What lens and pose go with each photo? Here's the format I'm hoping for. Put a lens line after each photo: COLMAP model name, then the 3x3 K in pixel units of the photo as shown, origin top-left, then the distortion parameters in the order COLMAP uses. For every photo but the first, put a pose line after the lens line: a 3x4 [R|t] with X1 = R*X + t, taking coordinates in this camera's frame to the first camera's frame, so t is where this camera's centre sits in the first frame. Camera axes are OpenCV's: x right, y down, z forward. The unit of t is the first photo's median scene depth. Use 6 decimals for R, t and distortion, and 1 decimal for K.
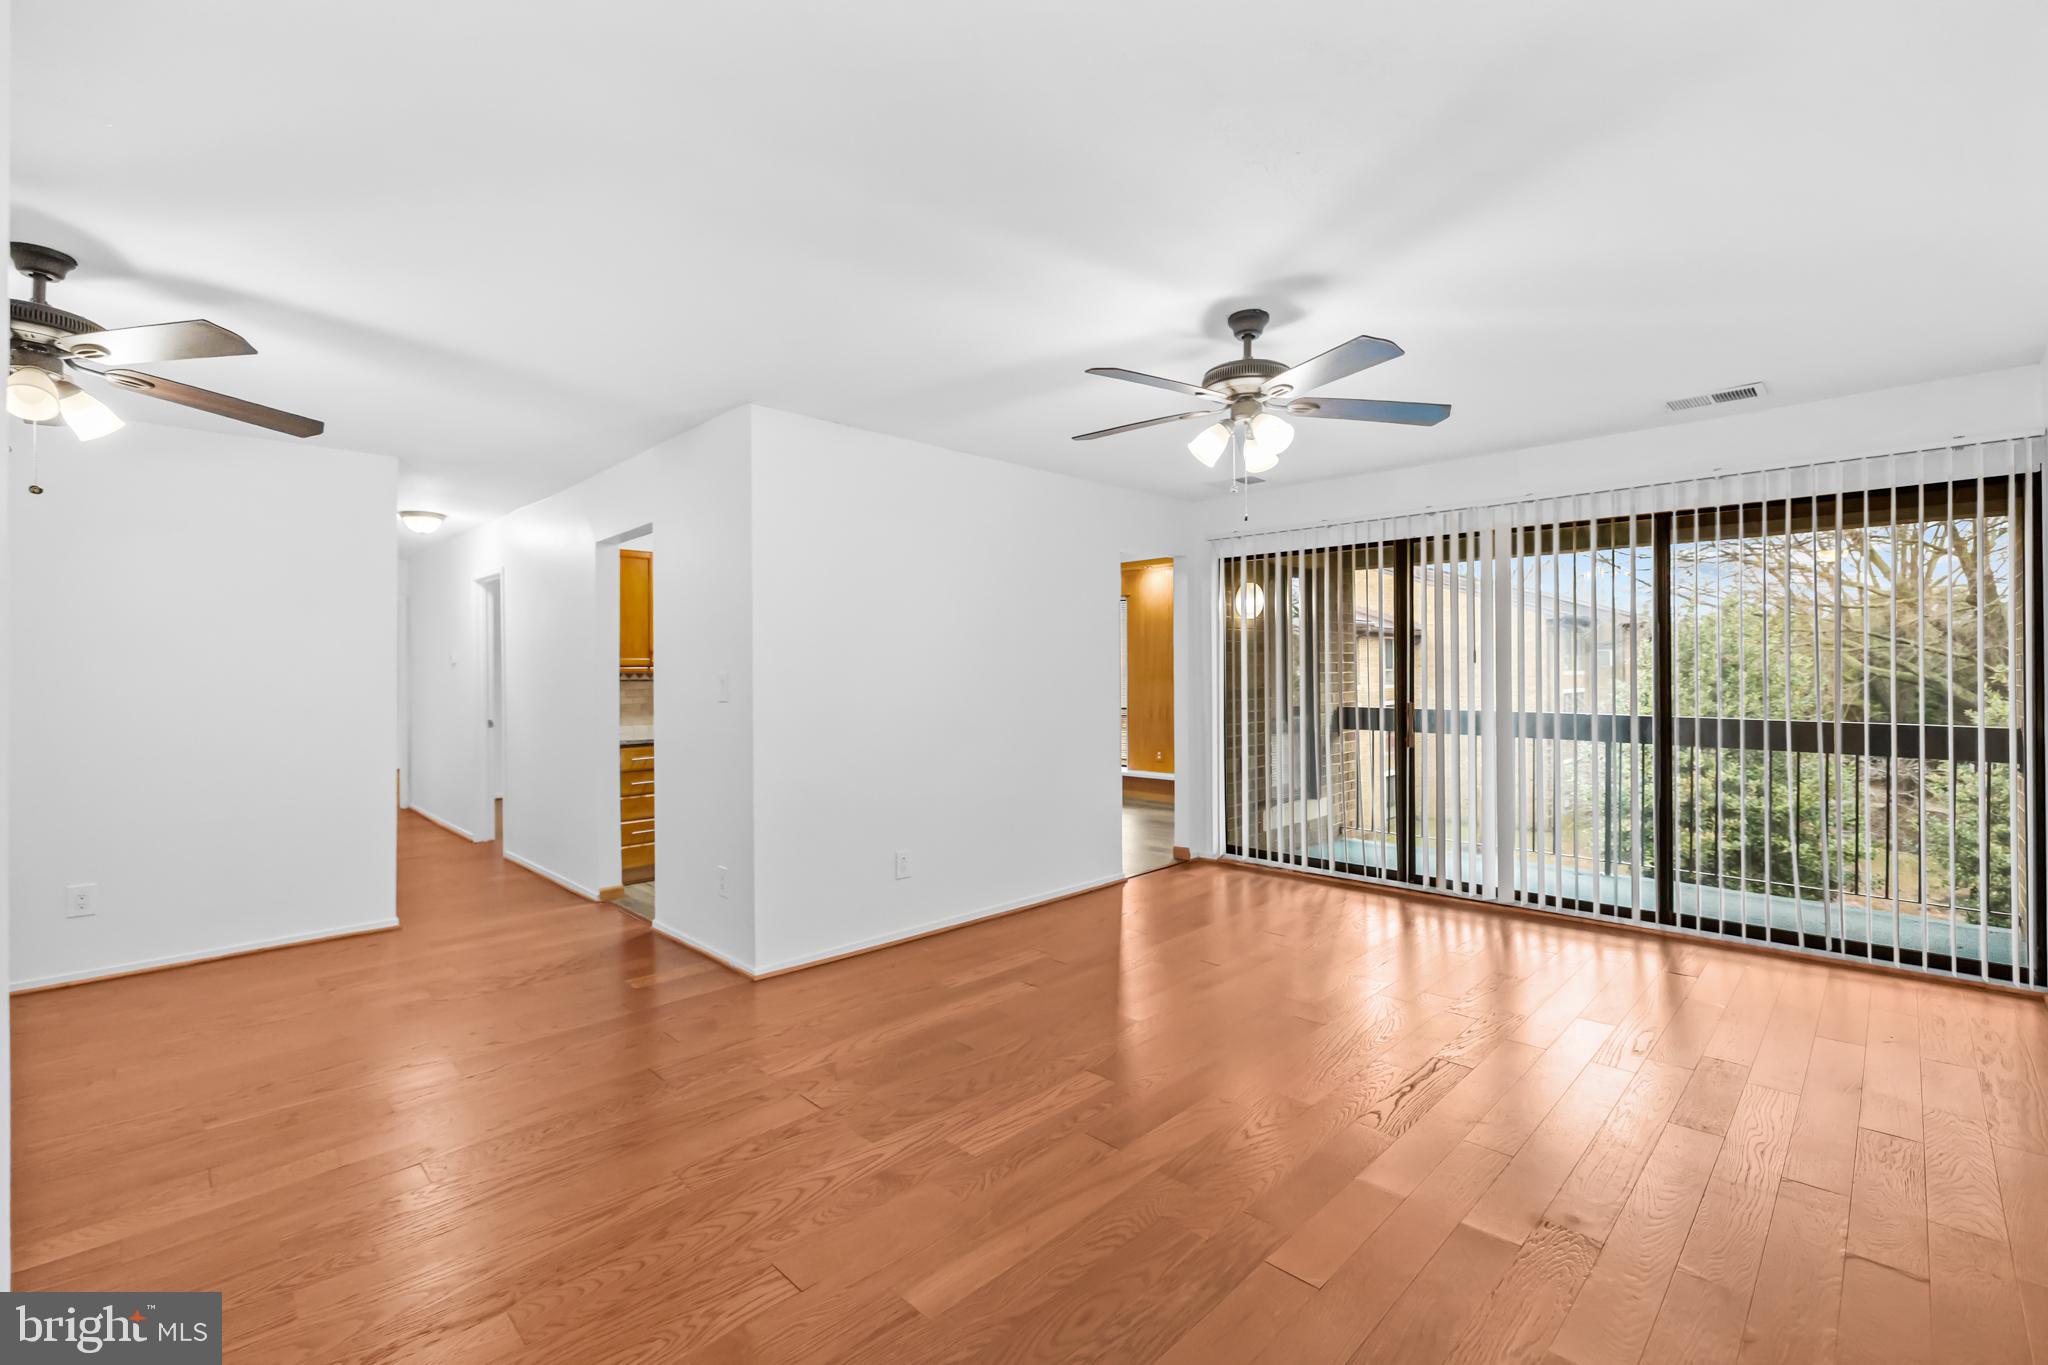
lens RADIAL K [[861.1, 0, 1028.3], [0, 861.1, 672.5], [0, 0, 1]] dist [0.004079, -0.001394]
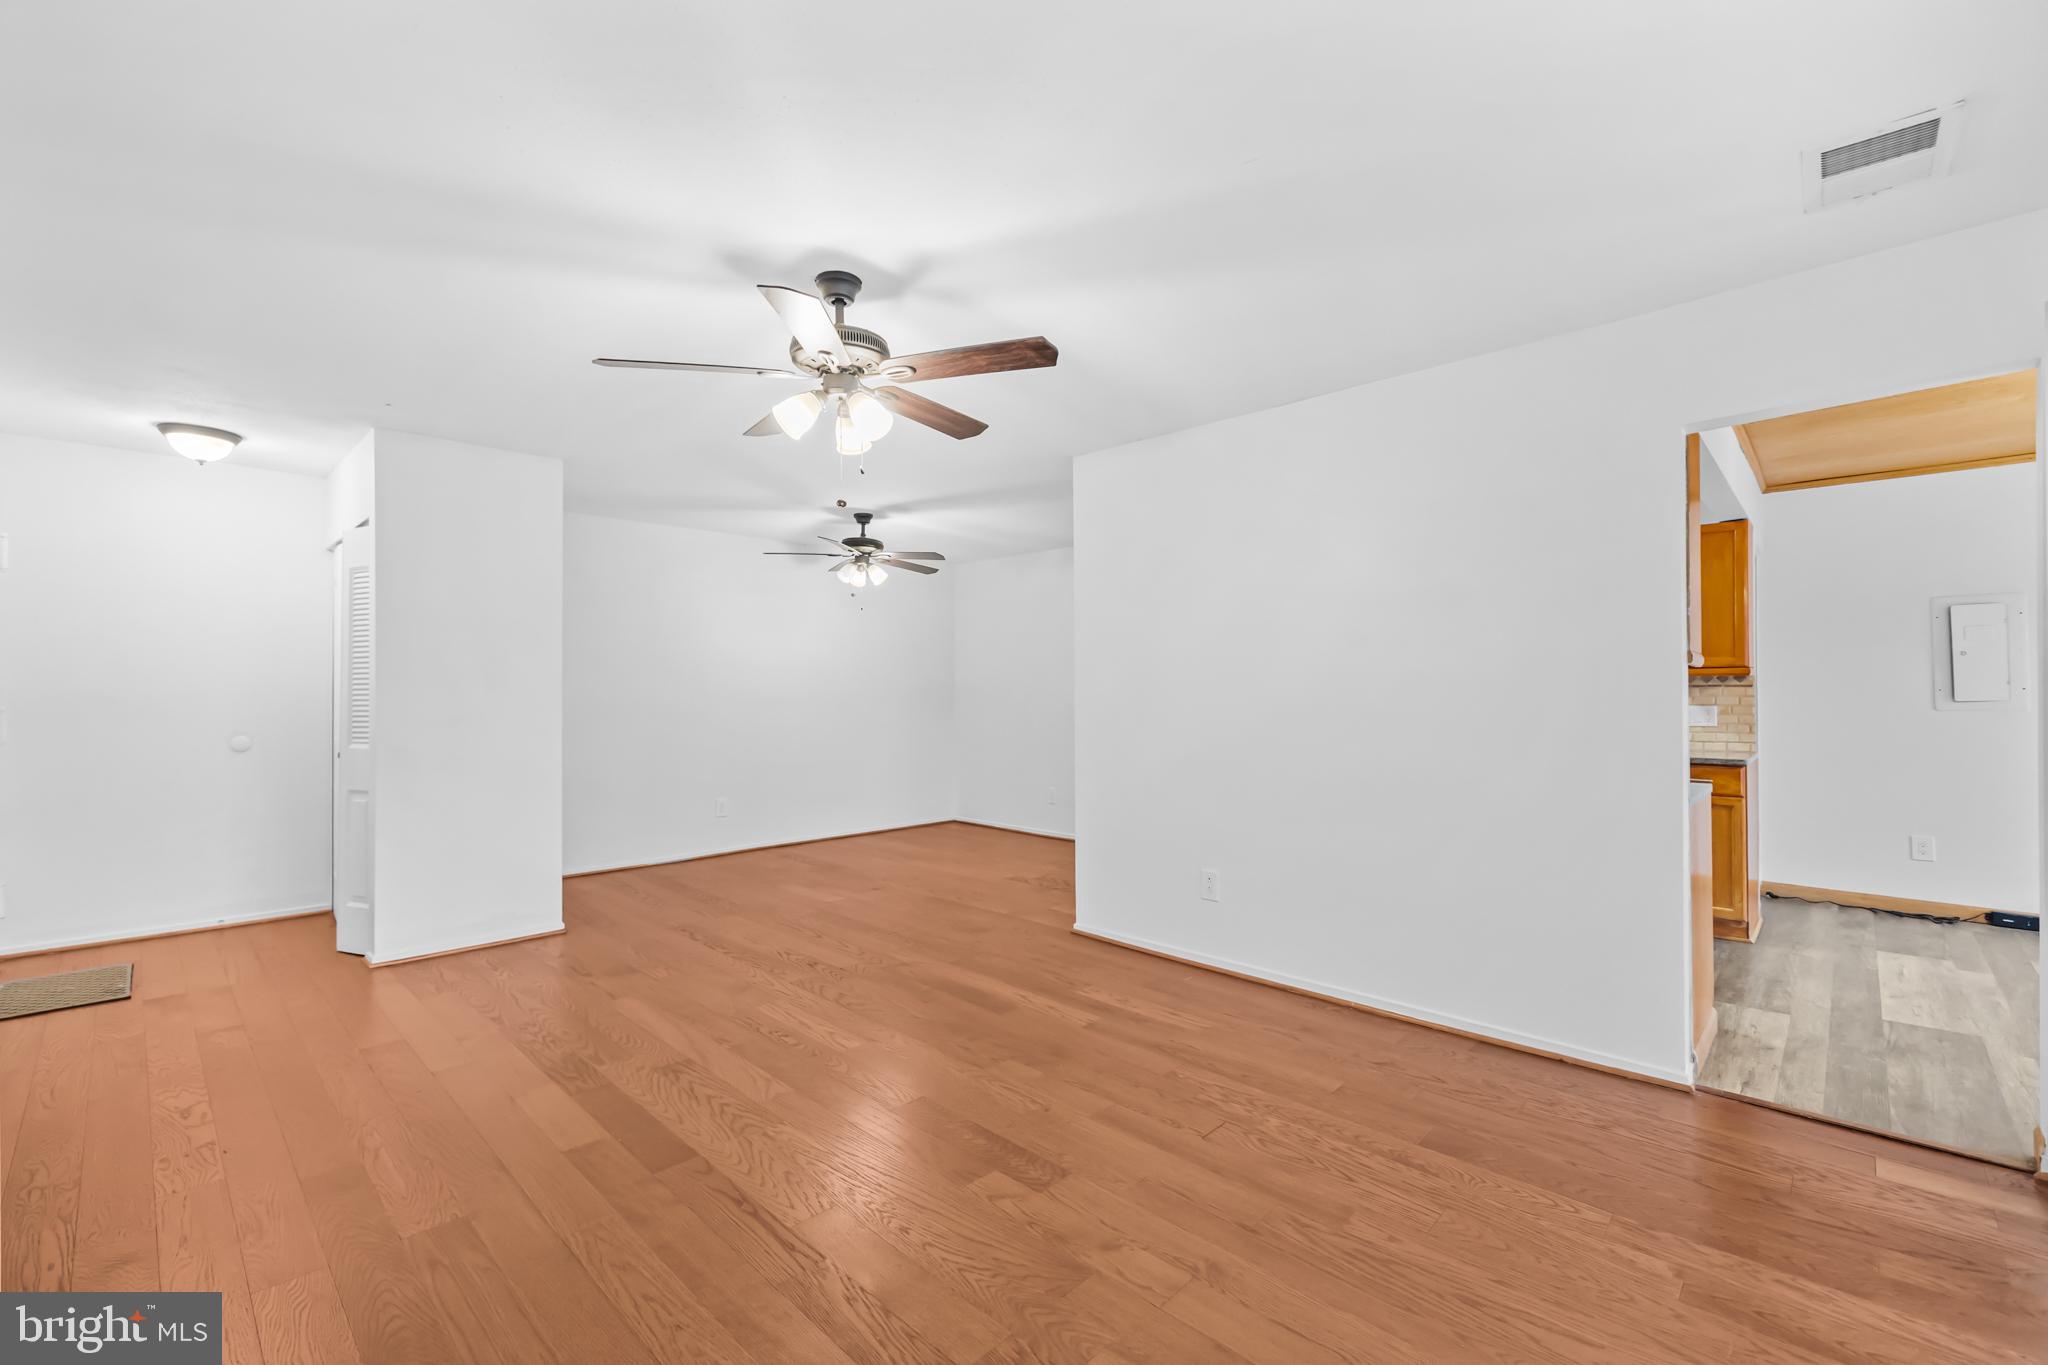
lens RADIAL K [[861.1, 0, 1019.6], [0, 861.1, 689.6], [0, 0, 1]] dist [0.004079, -0.001394]
pose [[0.022310, 0.007977, -0.999719, 0.887329], [0.006878, 0.999943, 0.008132, 0.005098], [0.999727, -0.007058, 0.022254, 0.893592]]
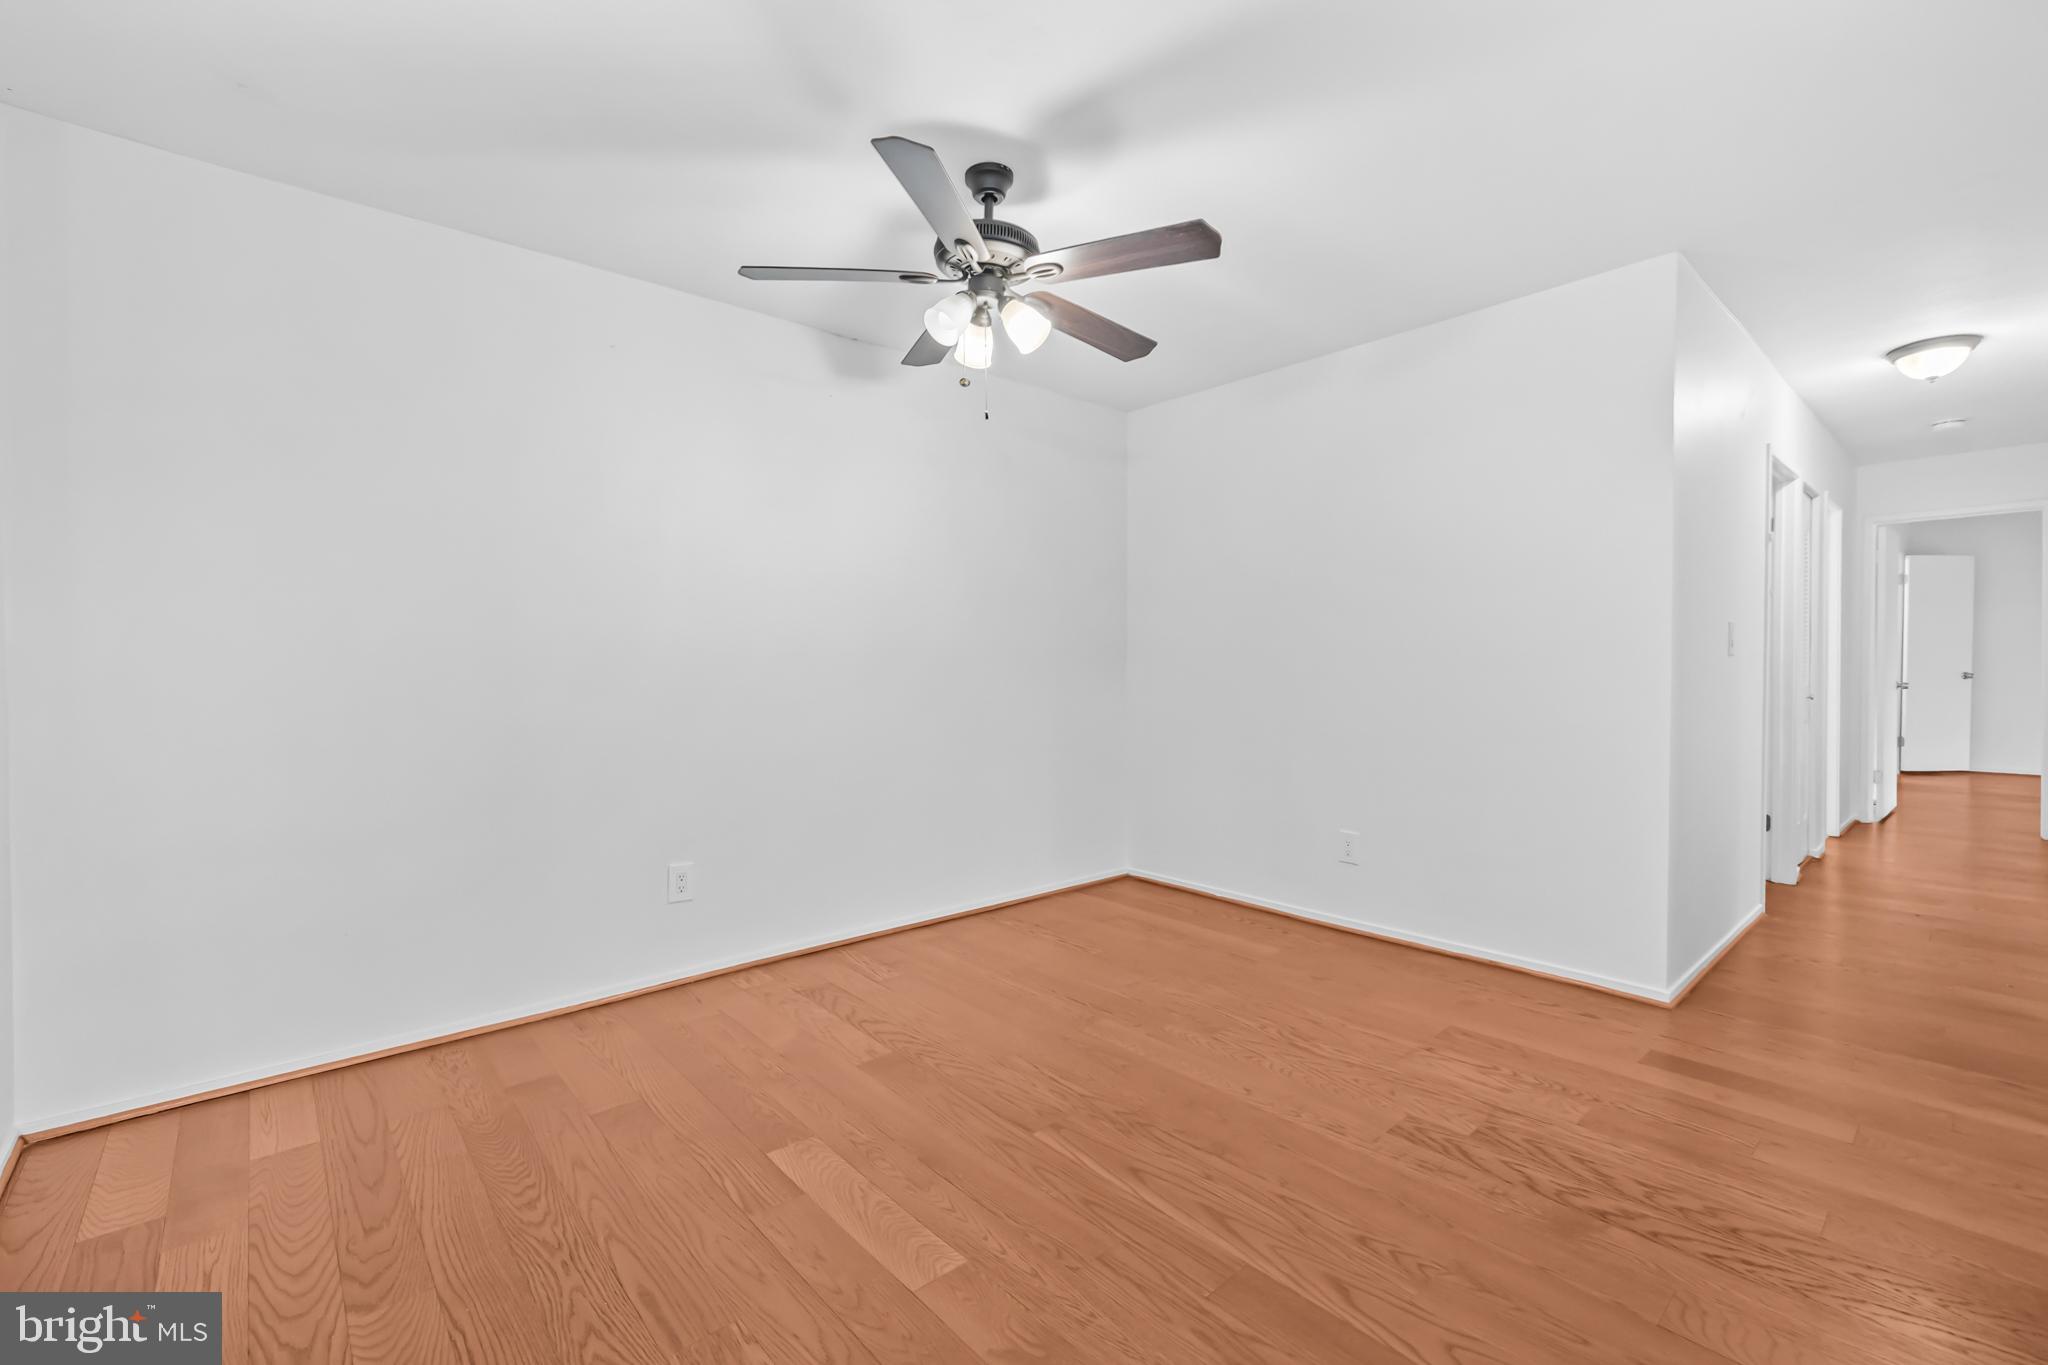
lens RADIAL K [[861.1, 0, 1011.7], [0, 861.1, 690.9], [0, 0, 1]] dist [0.004079, -0.001394]
pose [[-0.069381, 0.034834, -0.996982, -0.090844], [0.009188, 0.999370, 0.034278, 0.048358], [0.997548, -0.006782, -0.069657, 0.696238]]
